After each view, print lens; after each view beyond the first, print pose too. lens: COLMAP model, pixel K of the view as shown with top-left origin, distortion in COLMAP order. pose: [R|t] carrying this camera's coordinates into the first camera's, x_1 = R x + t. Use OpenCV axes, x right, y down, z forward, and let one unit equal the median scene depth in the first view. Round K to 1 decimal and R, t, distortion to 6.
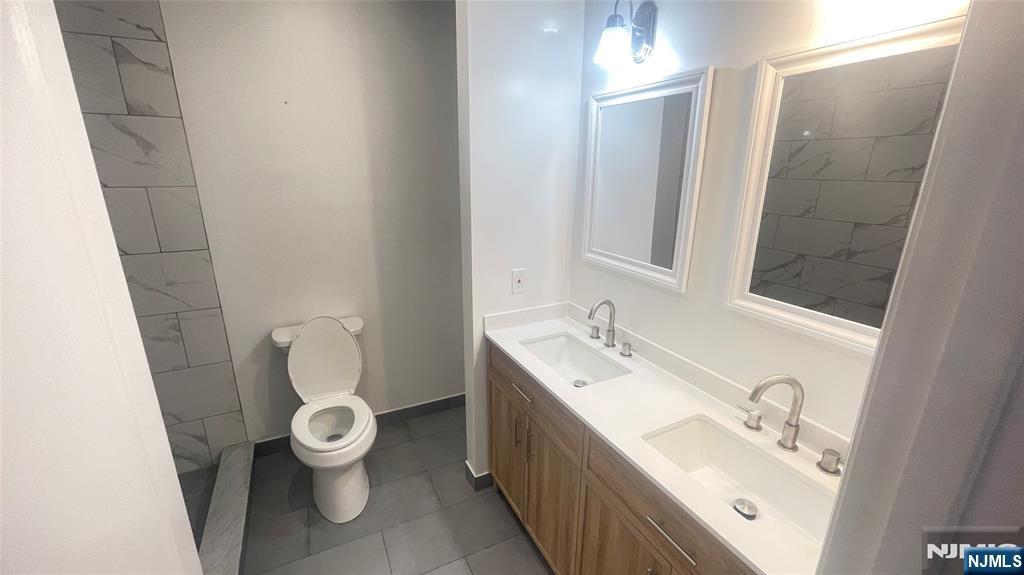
lens RADIAL K [[418.2, 0, 511.9], [0, 418.2, 287.1], [0, 0, 1]] dist [0.004779, -0.000159]
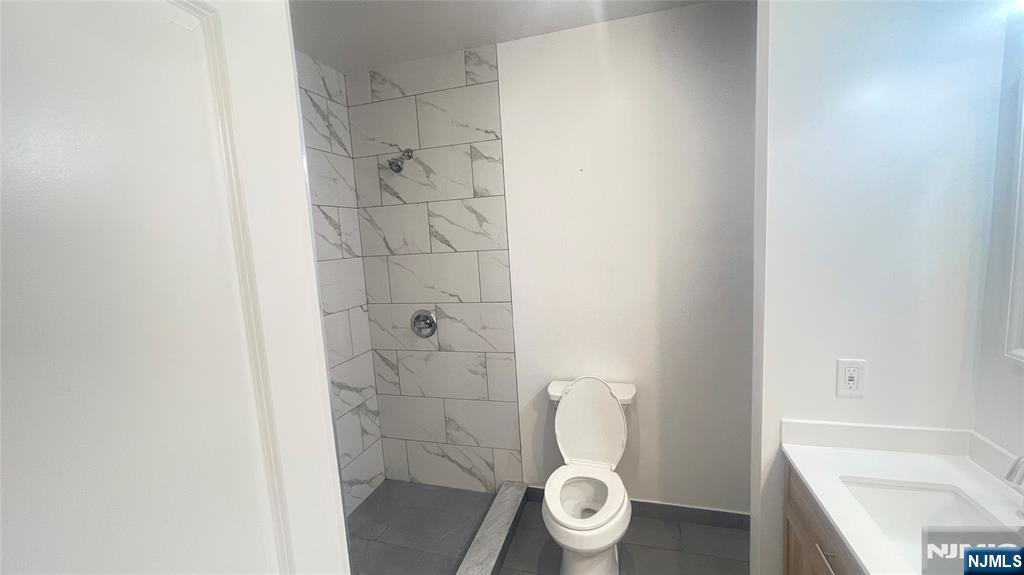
lens RADIAL K [[418.2, 0, 511.3], [0, 418.2, 287.3], [0, 0, 1]] dist [0.004779, -0.000159]
pose [[0.725127, 0.033121, -0.687819, 0.074534], [-0.132553, 0.986876, -0.092222, -0.022446], [0.675737, 0.158046, 0.720000, 0.152815]]
